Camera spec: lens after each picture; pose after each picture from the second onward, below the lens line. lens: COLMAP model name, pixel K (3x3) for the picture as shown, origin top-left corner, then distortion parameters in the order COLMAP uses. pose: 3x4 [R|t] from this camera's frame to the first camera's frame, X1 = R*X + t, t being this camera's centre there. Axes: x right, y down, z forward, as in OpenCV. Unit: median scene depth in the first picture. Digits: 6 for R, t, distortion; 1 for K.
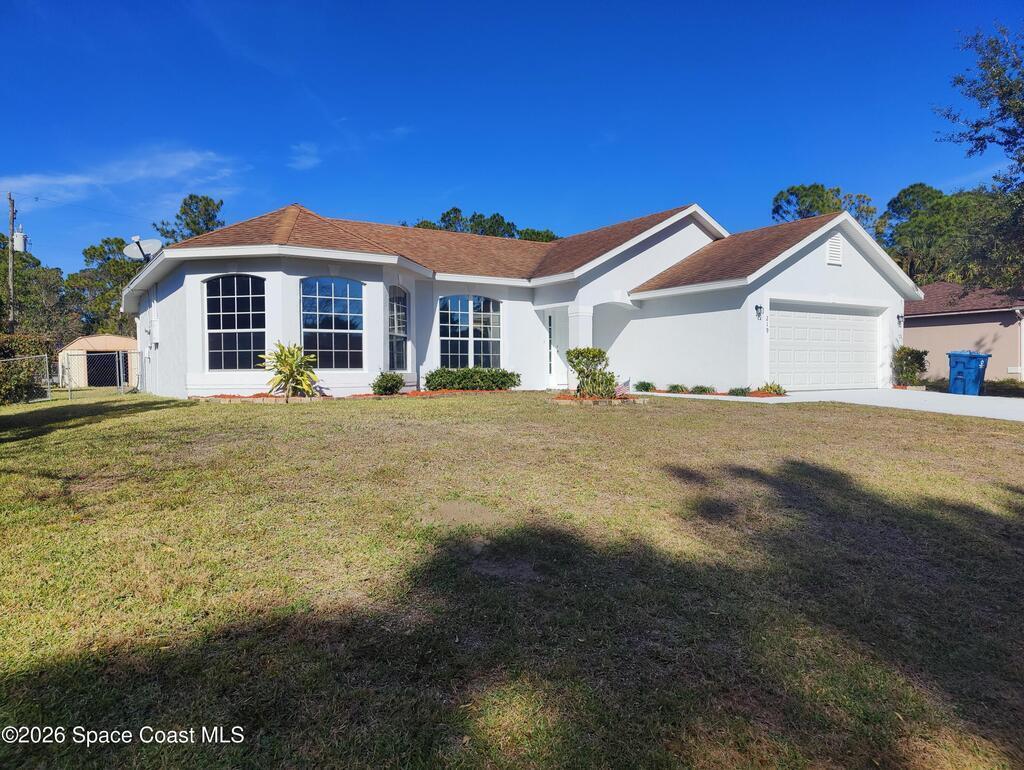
lens RADIAL K [[710.9, 0, 512.0], [0, 710.9, 385.0], [0, 0, 1]] dist [0.031063, -0.026537]
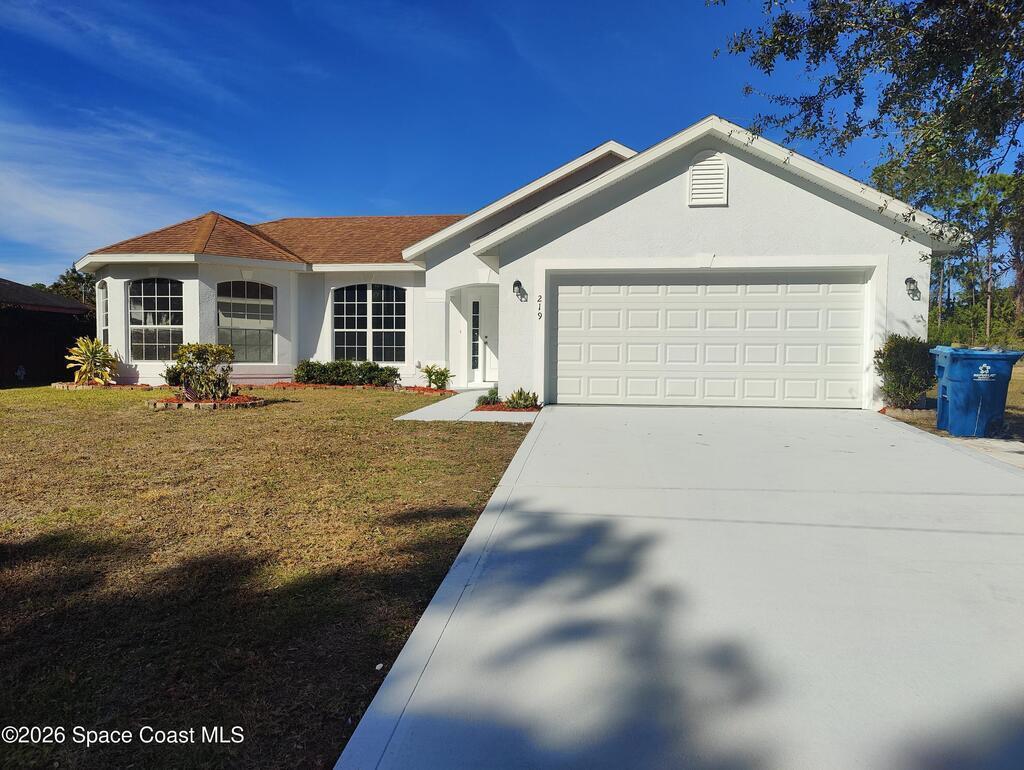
lens RADIAL K [[694.7, 0, 512.0], [0, 694.7, 385.0], [0, 0, 1]] dist [0.029772, 0.000007]
pose [[0.766228, 0.040286, -0.641305, 0.697172], [-0.024152, 0.999133, 0.033907, -0.028252], [0.642115, -0.010491, 0.766537, 0.413824]]
